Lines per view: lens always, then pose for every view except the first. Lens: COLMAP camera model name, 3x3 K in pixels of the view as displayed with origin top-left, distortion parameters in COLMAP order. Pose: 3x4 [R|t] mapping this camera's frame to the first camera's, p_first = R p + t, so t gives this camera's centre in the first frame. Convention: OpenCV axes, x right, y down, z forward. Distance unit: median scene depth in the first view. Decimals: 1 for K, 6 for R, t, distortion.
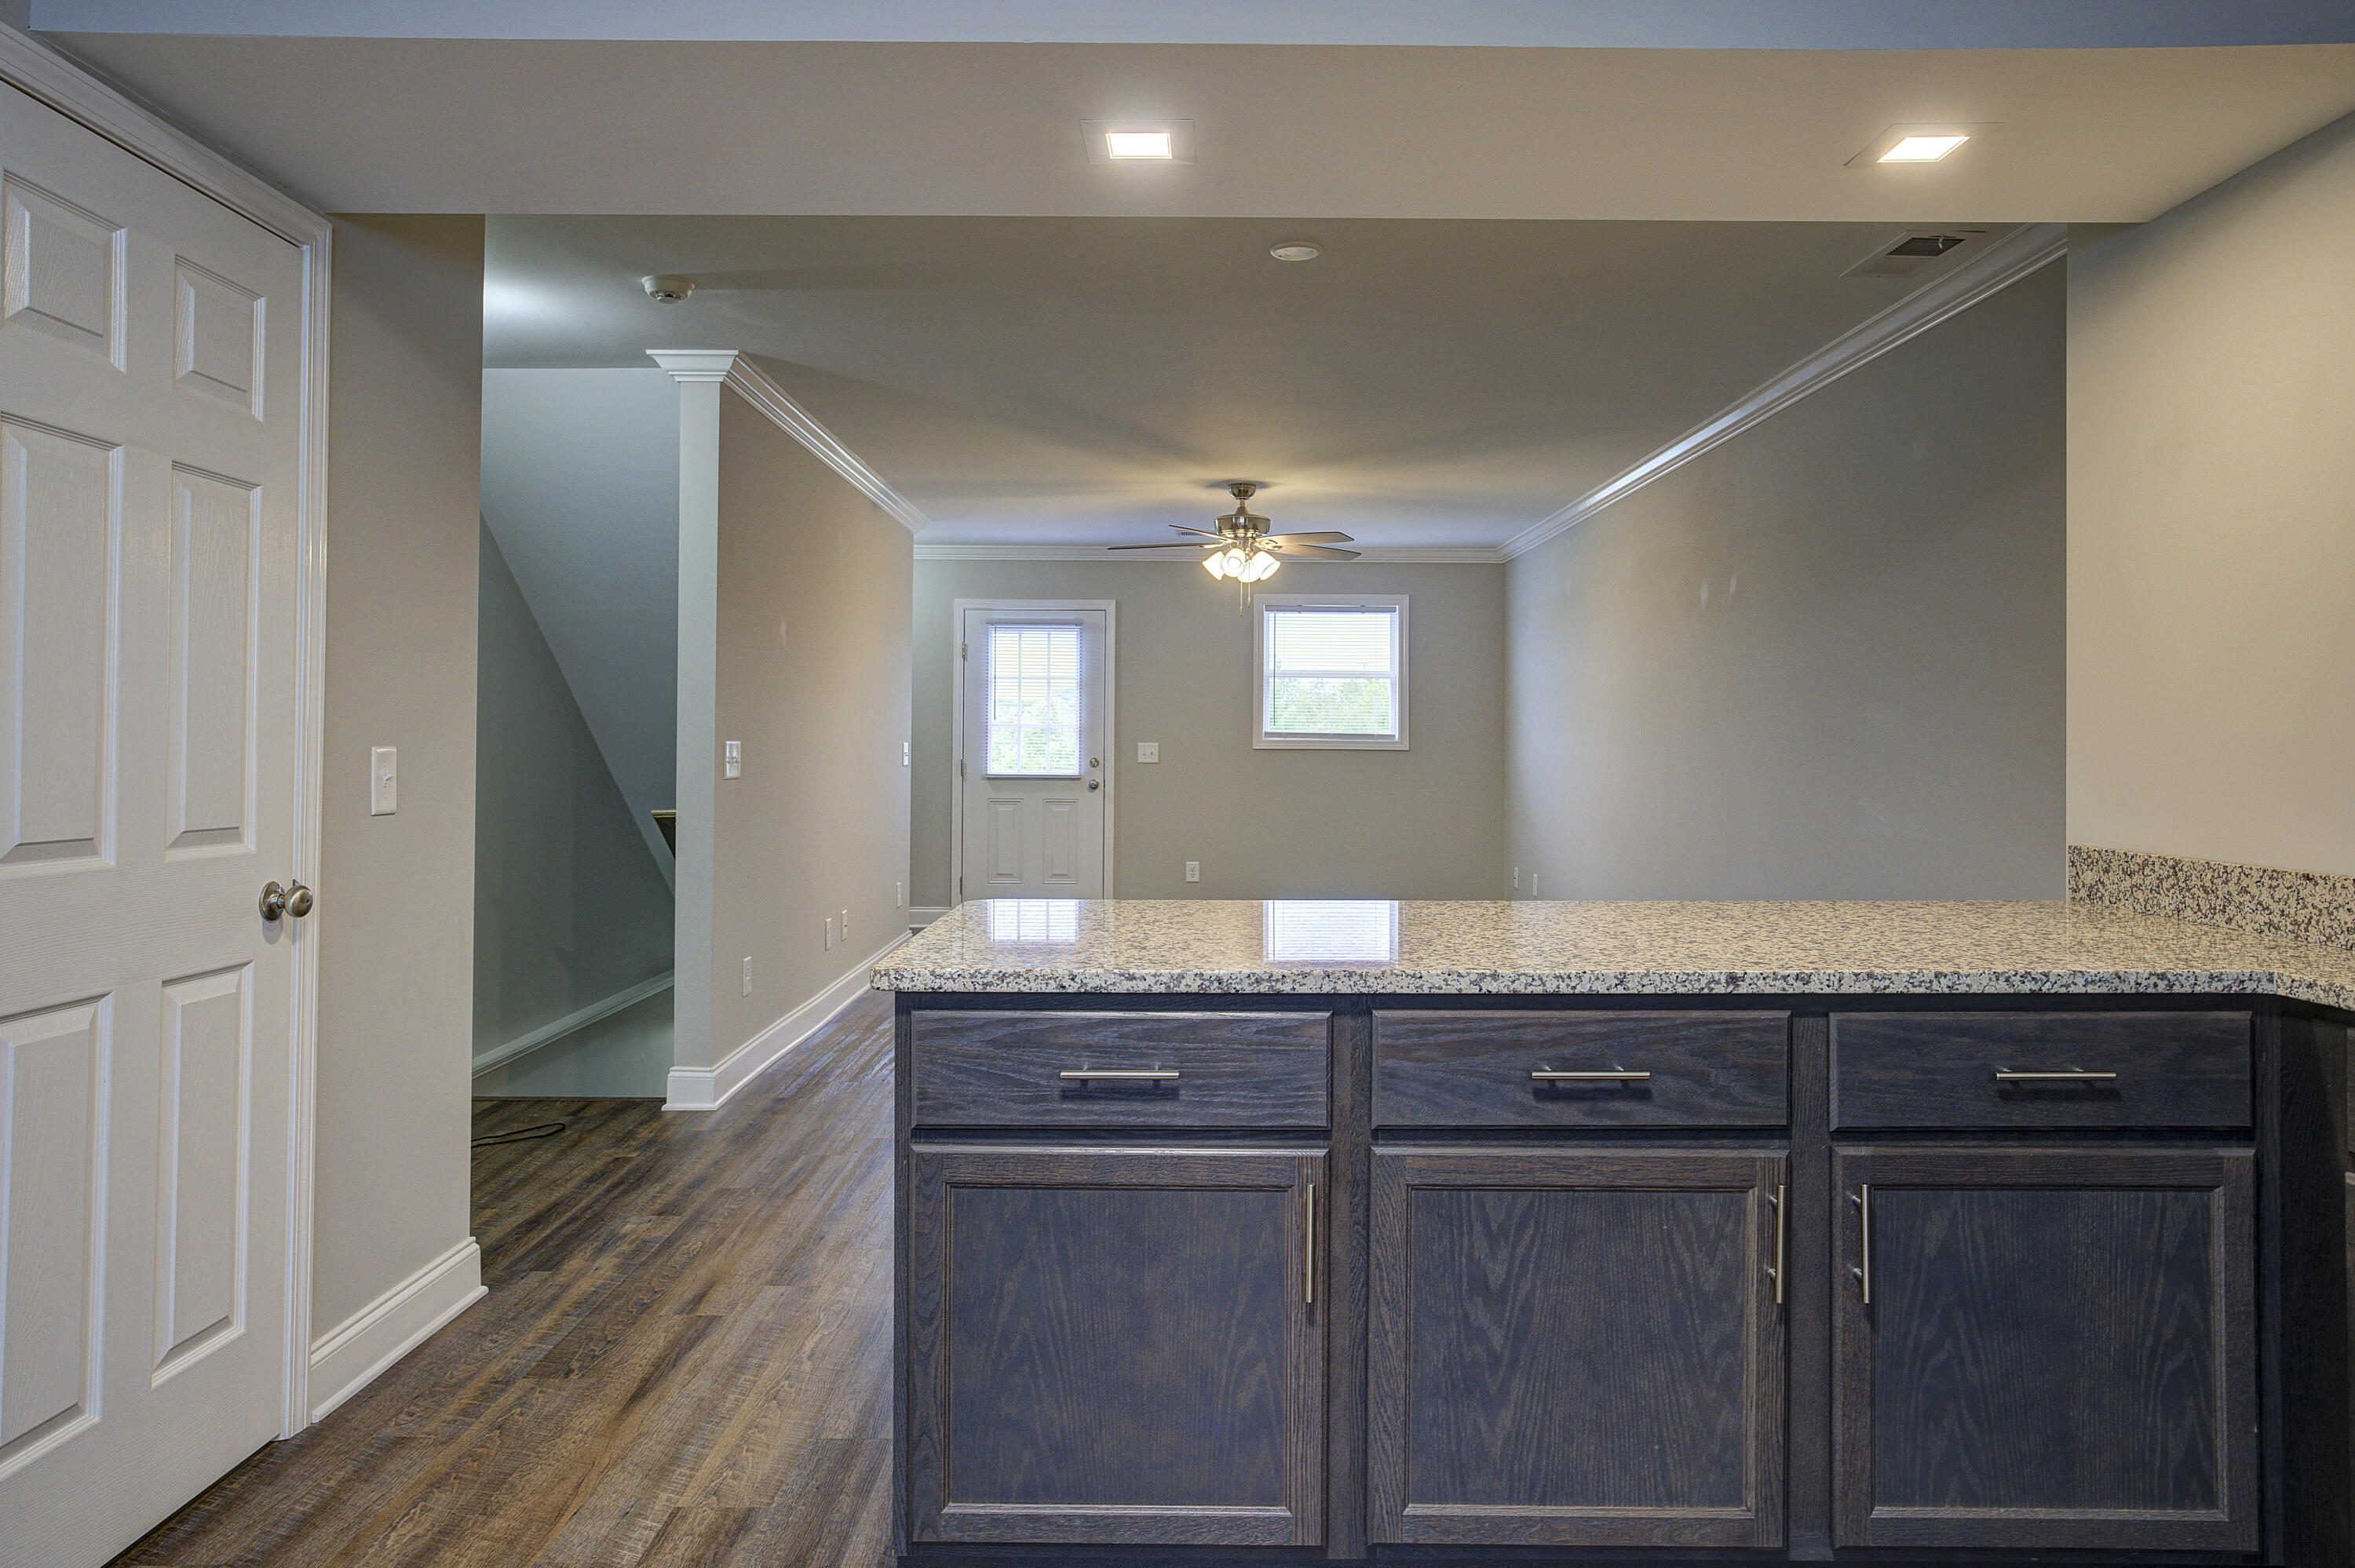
lens RADIAL K [[1524.5, 0, 1179.3], [0, 1524.5, 726.4], [0, 0, 1]] dist [-0.022961, 0.029762]
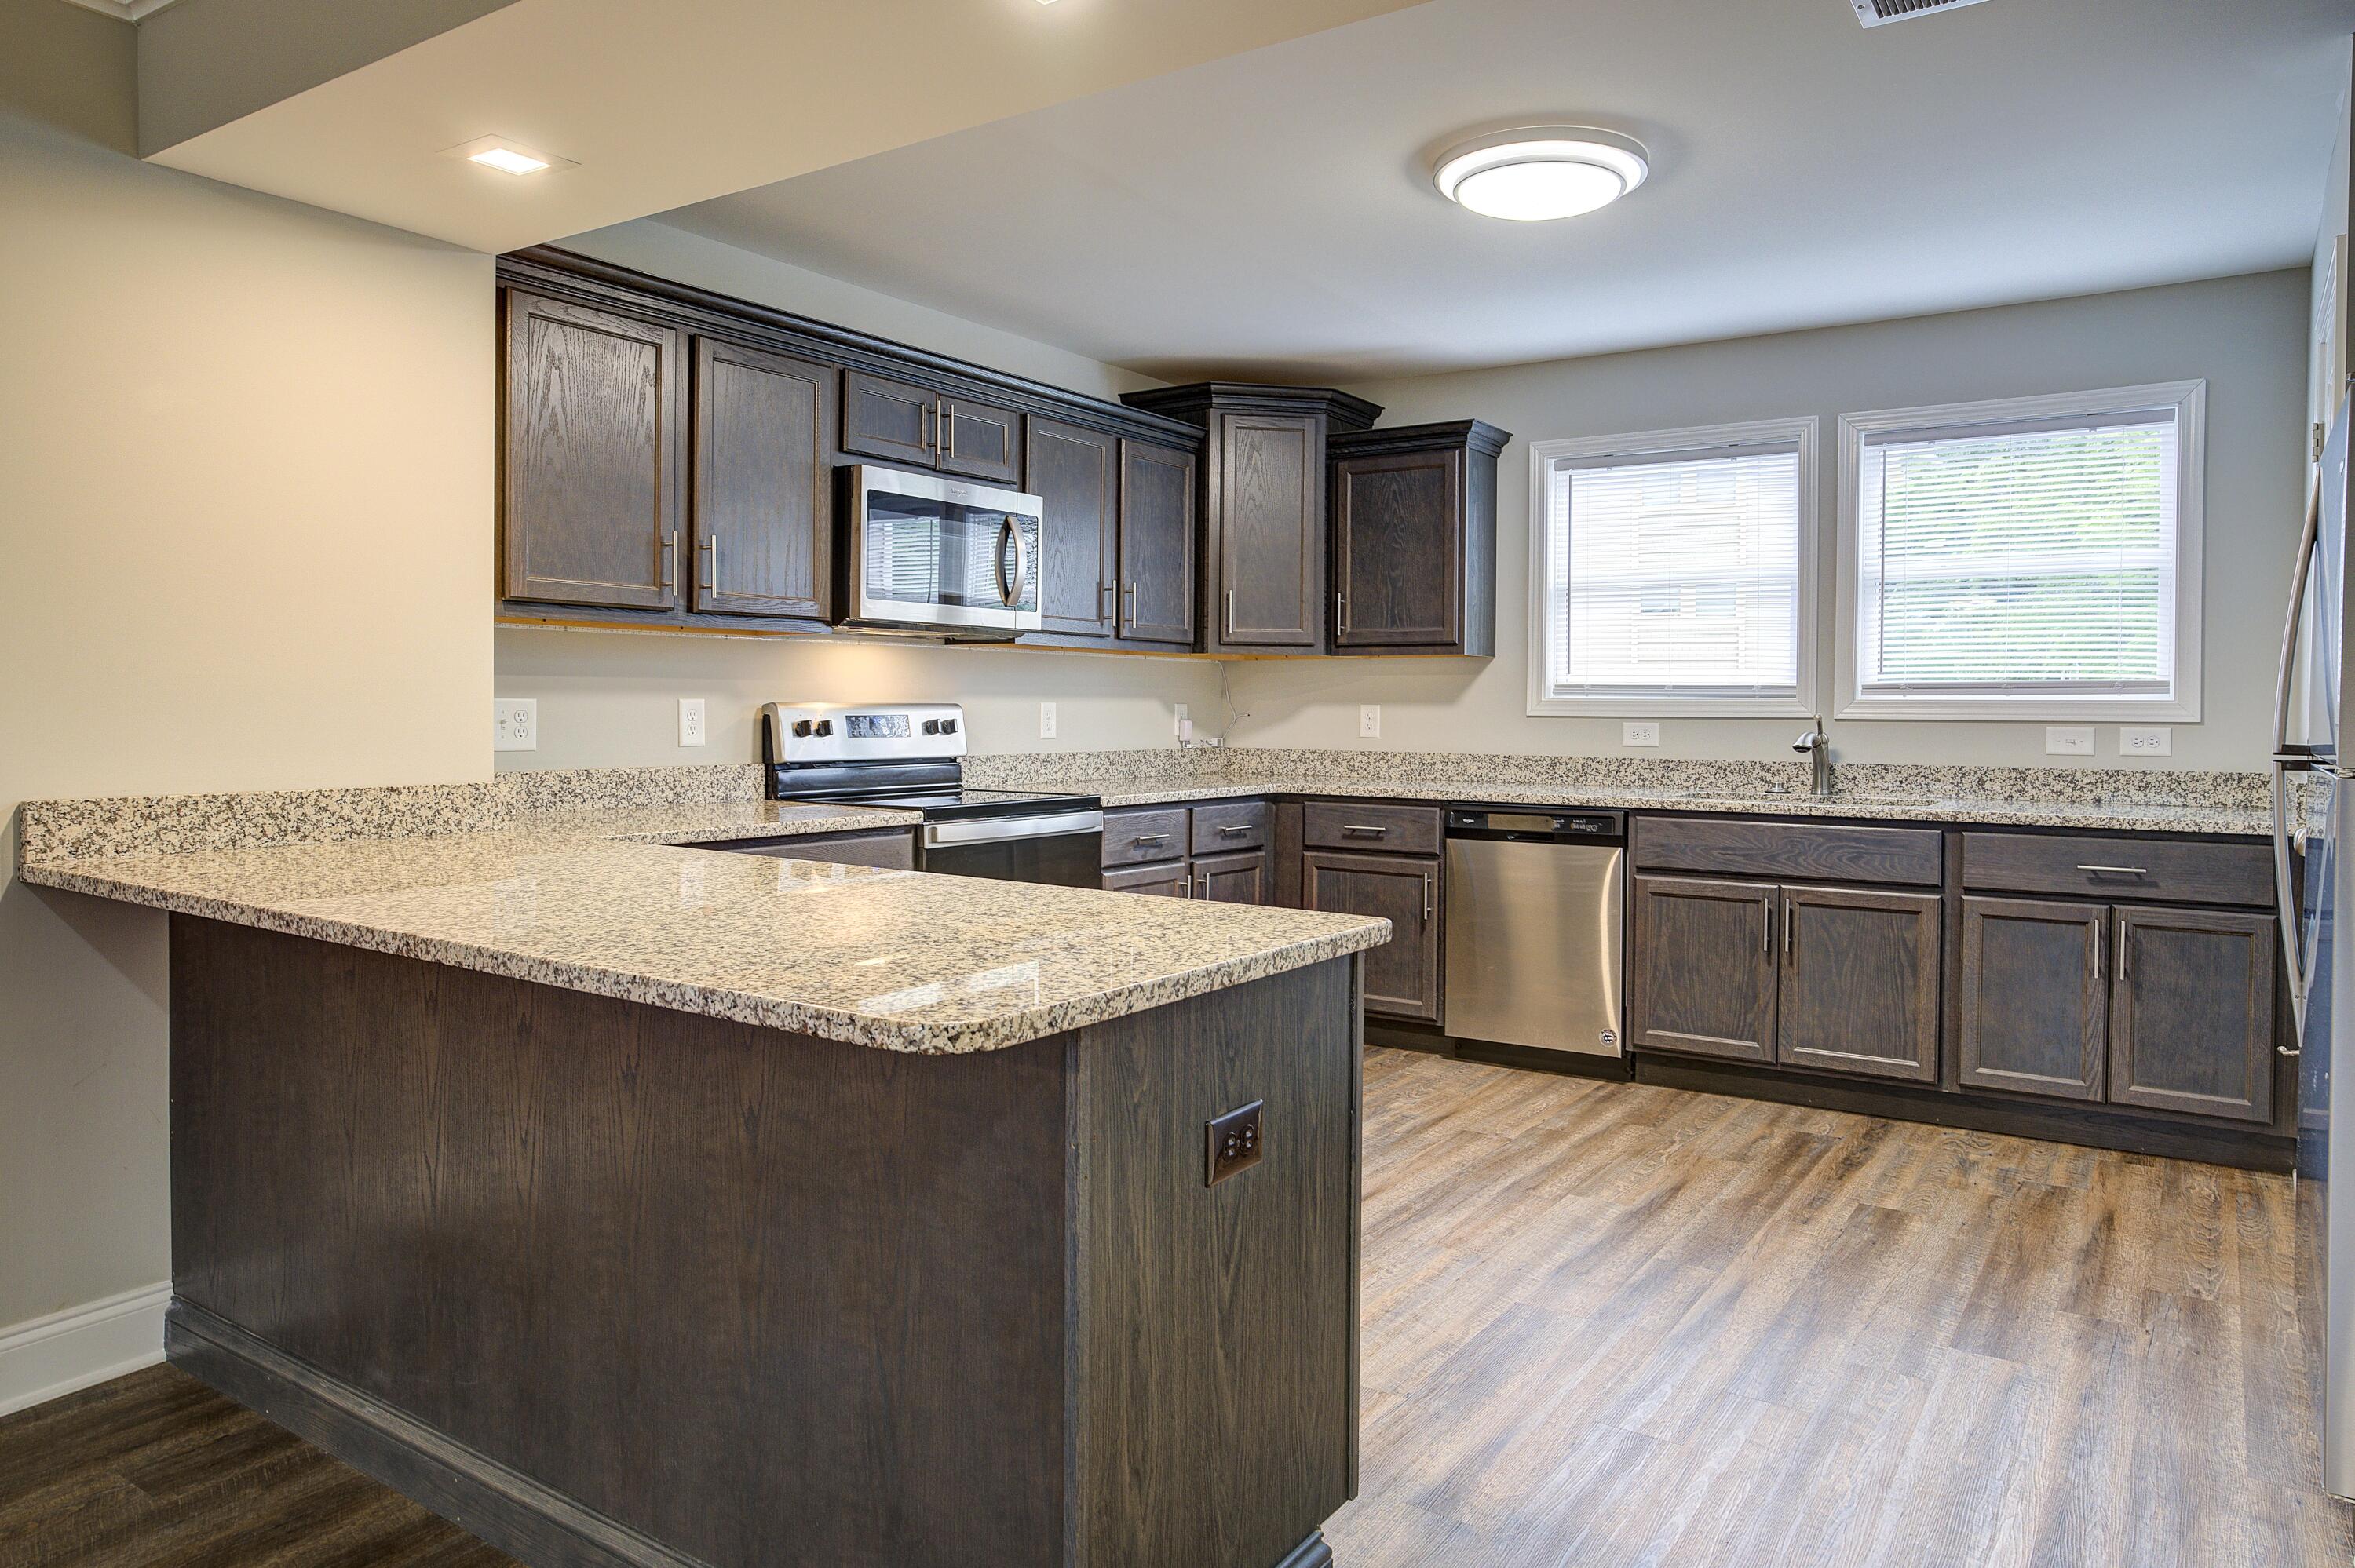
lens RADIAL K [[1524.5, 0, 1179.3], [0, 1524.5, 726.4], [0, 0, 1]] dist [-0.022961, 0.029762]
pose [[-0.823691, -0.019613, 0.566699, -0.619146], [-0.017053, 0.999806, 0.009816, 0.019737], [-0.566782, -0.001578, -0.823866, 1.807394]]
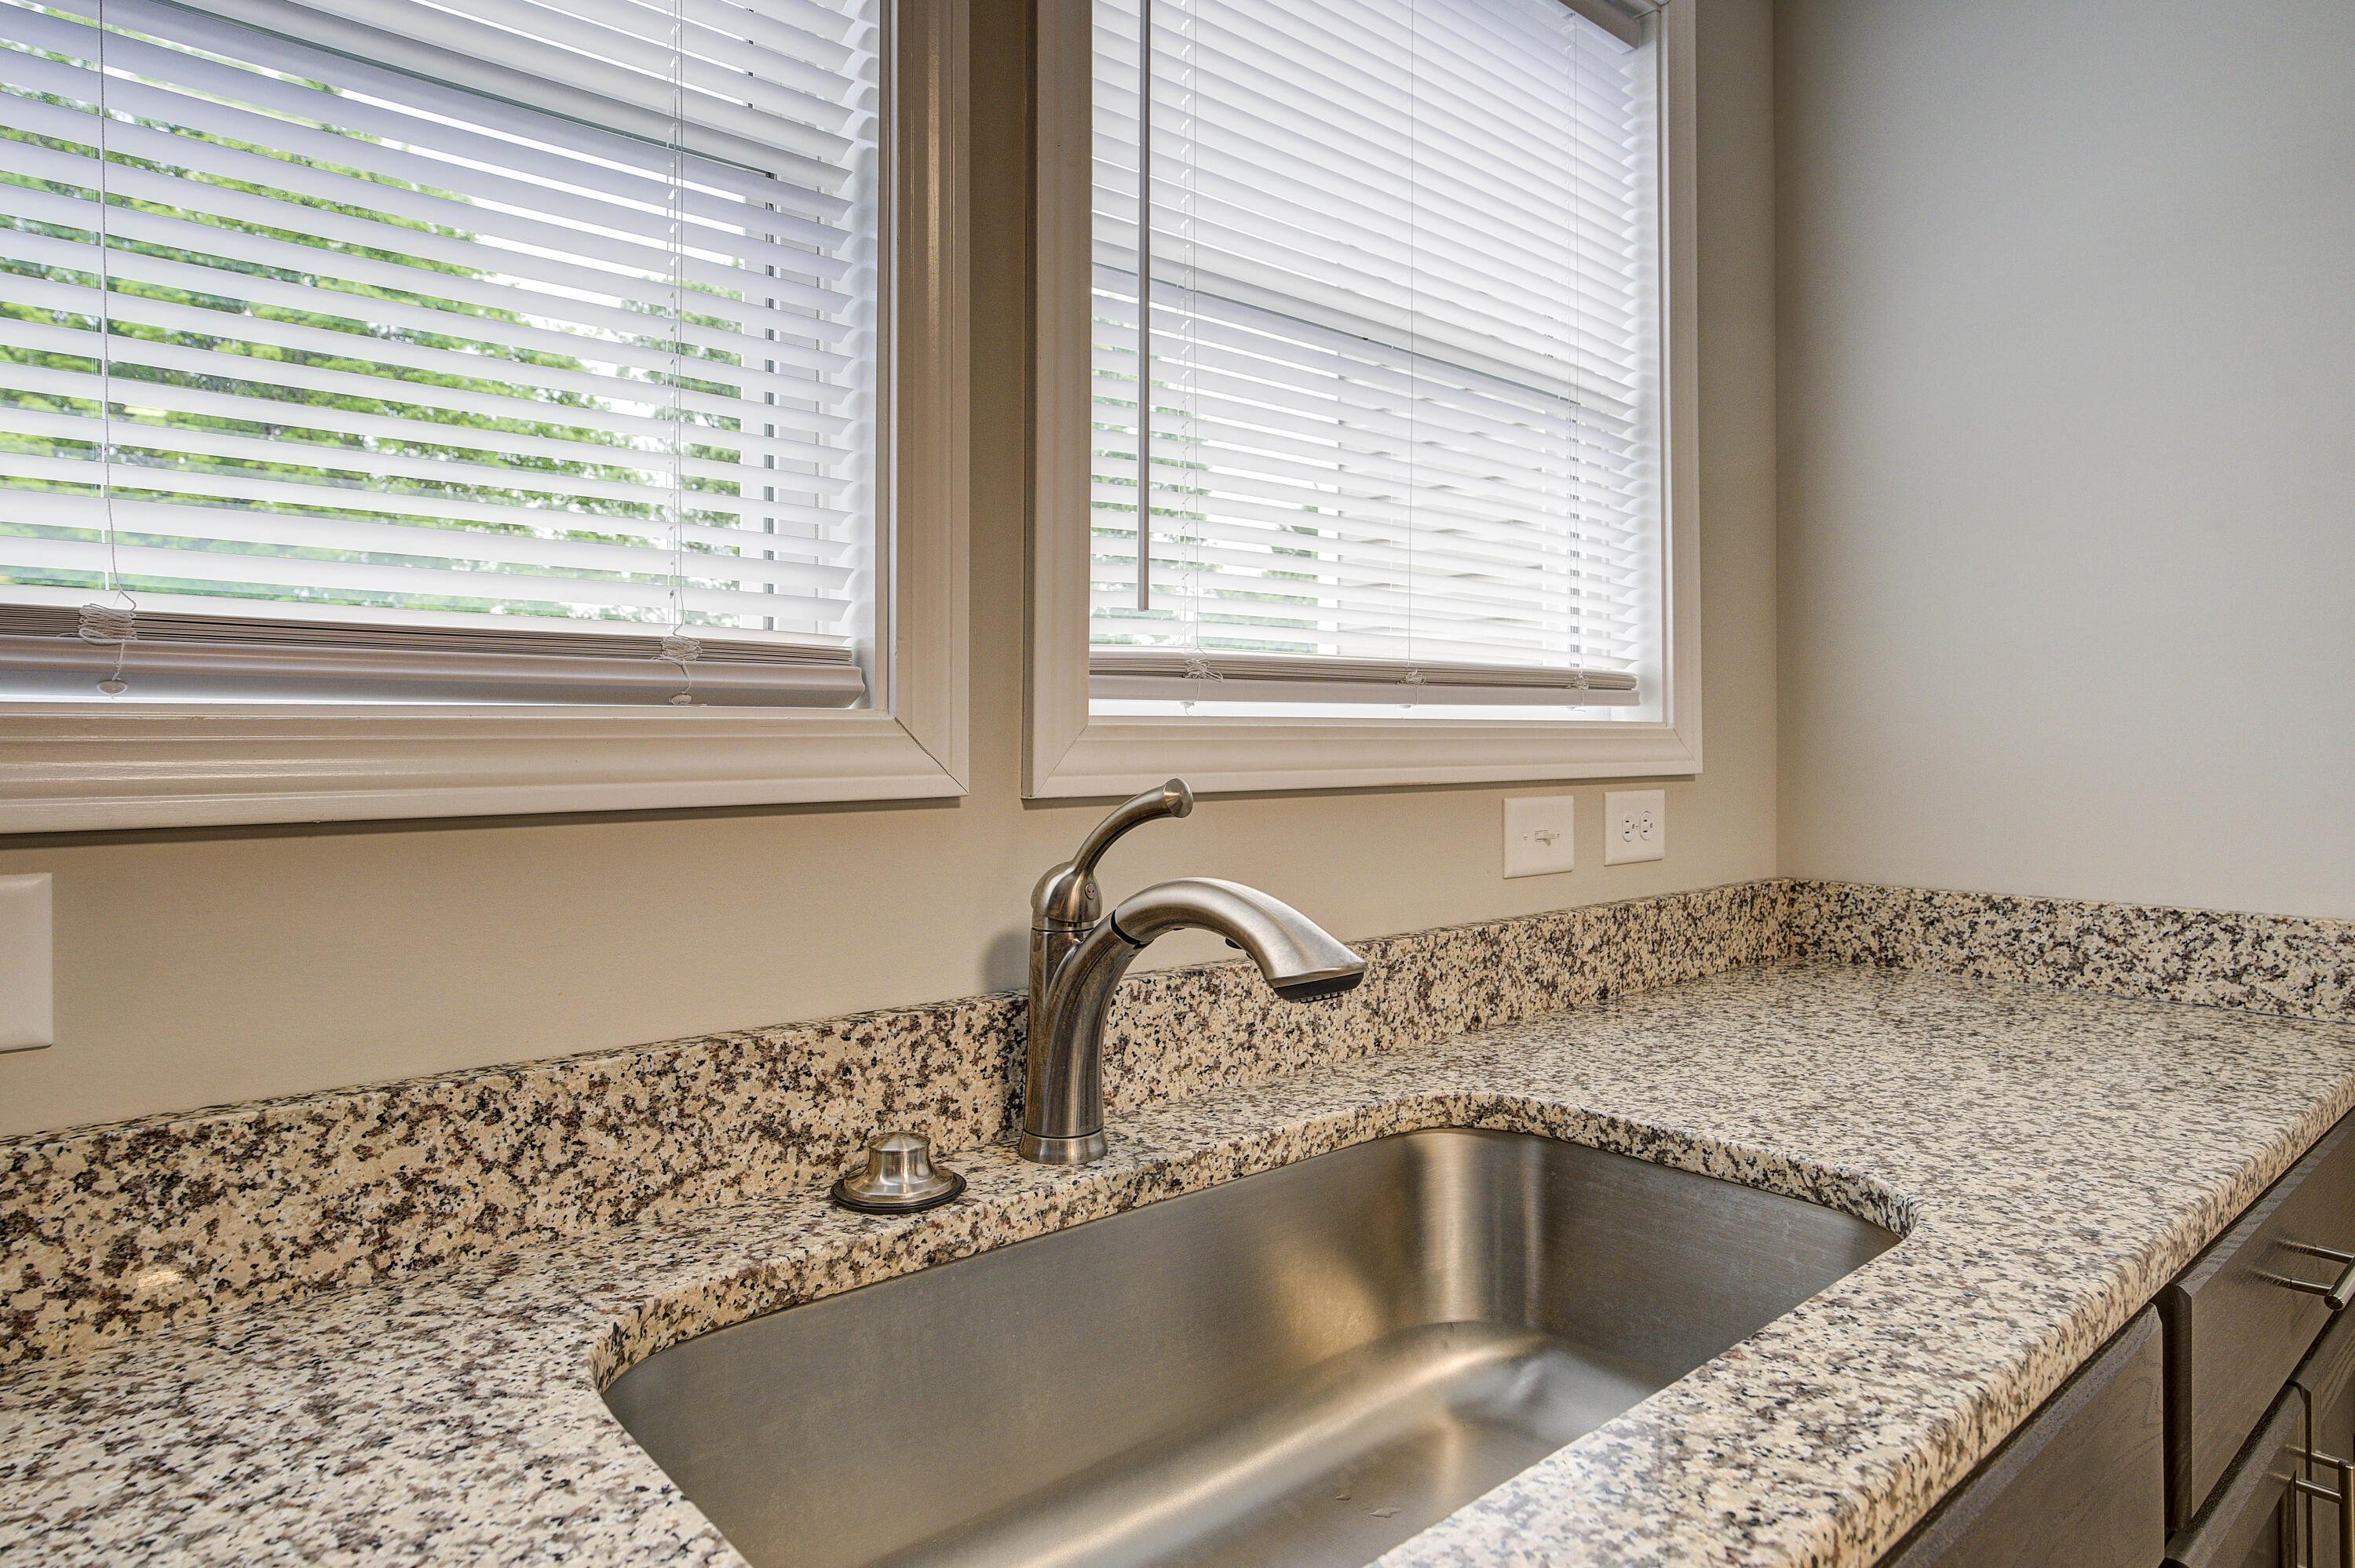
lens RADIAL K [[1385.8, 0, 1177.7], [0, 1385.8, 774.1], [0, 0, 1]] dist [-0.036691, 0.031670]
pose [[-0.755198, 0.012476, -0.655378, 0.145373], [0.003622, 0.999883, 0.014860, -0.001551], [0.655487, 0.008848, -0.755155, -0.256081]]
